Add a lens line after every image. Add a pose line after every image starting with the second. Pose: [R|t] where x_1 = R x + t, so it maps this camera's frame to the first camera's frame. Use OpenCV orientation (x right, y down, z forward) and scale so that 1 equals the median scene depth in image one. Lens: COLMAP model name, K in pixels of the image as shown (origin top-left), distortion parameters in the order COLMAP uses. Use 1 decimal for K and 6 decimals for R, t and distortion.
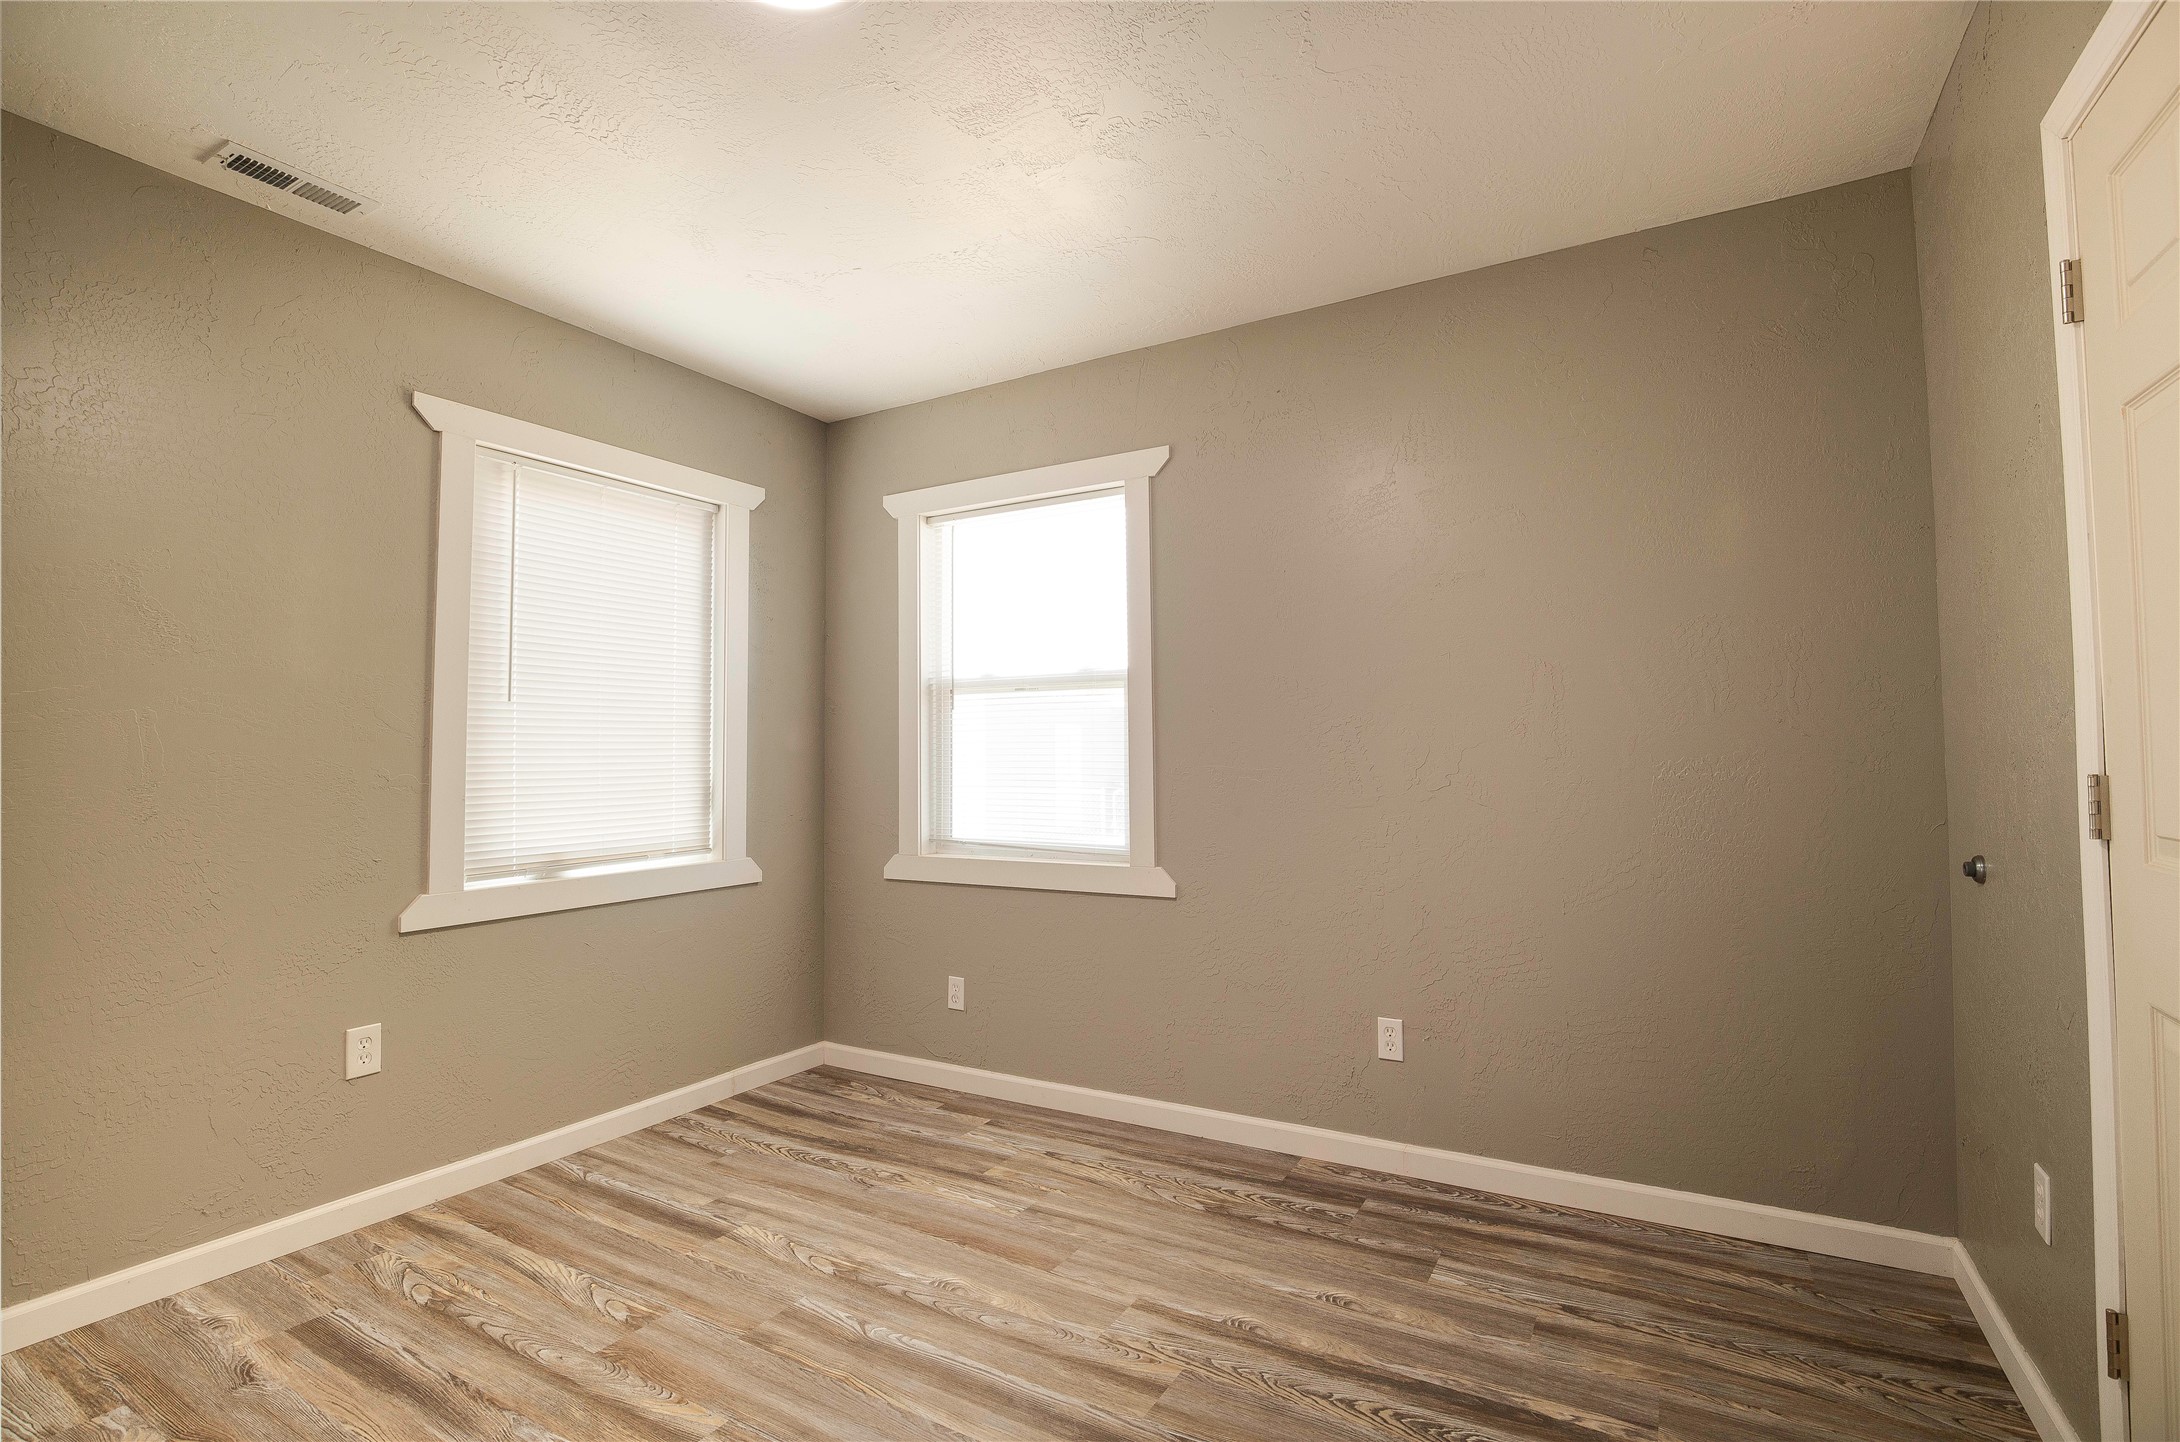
lens RADIAL K [[1002.8, 0, 1094.4], [0, 1002.8, 717.8], [0, 0, 1]] dist [-0.019407, 0.001784]
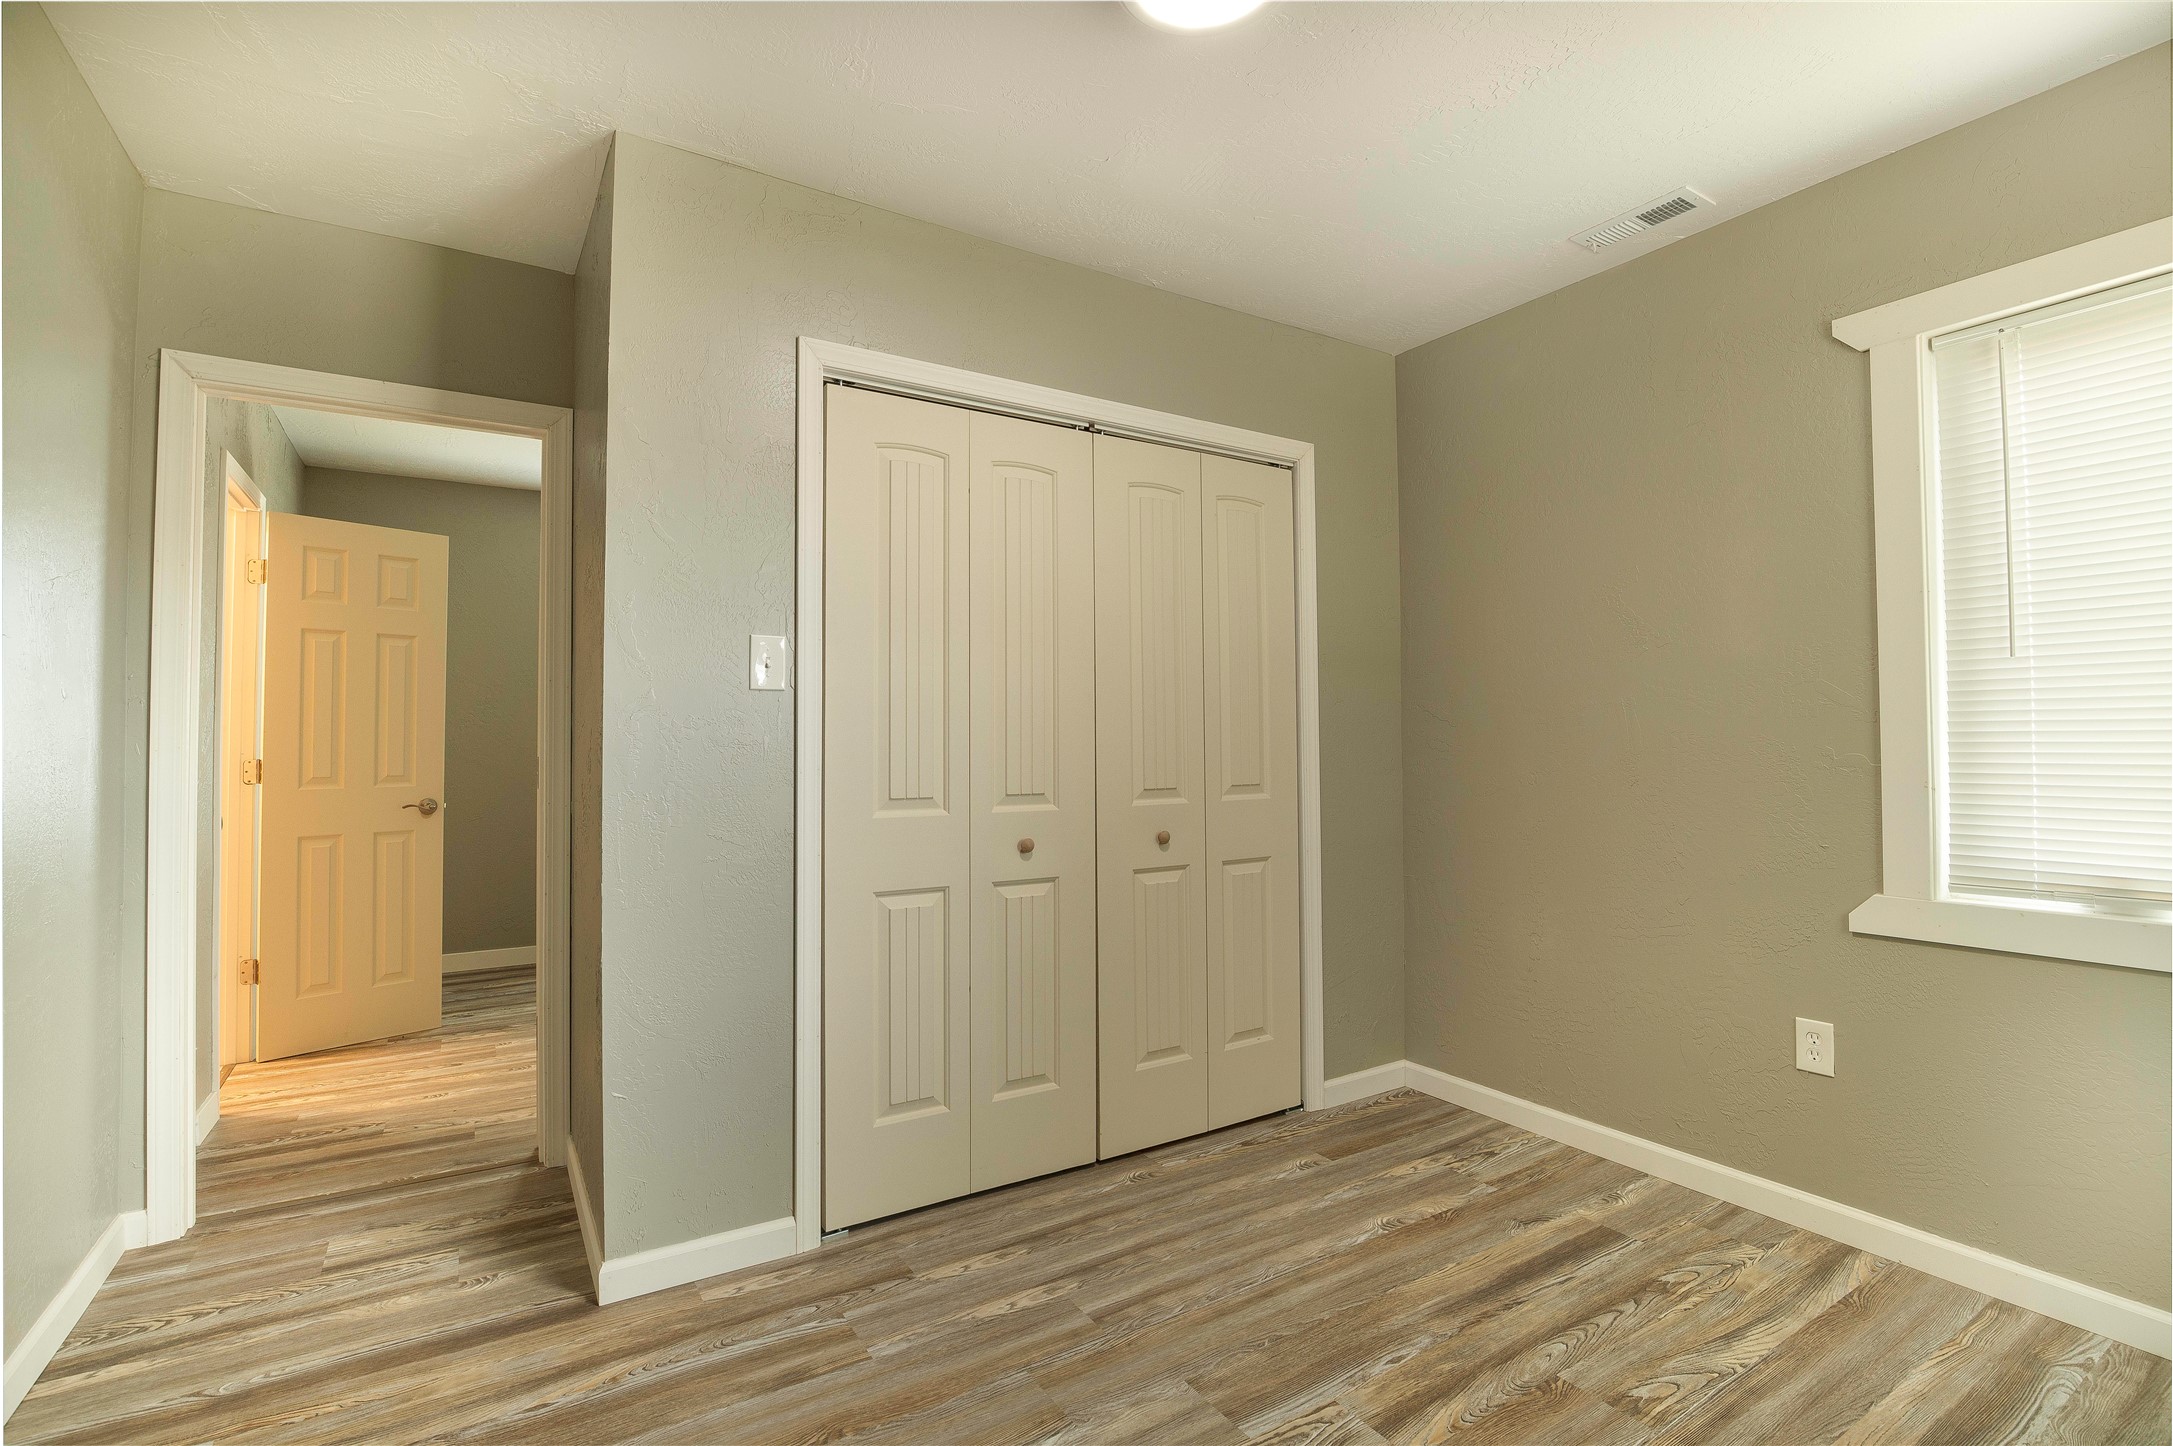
lens RADIAL K [[999.5, 0, 1082.5], [0, 999.5, 721.1], [0, 0, 1]] dist [-0.019407, 0.001784]
pose [[-0.459236, -0.008596, -0.888272, 0.462022], [0.042731, 0.998582, -0.031755, 0.030613], [0.887286, -0.052540, -0.458218, 0.919143]]
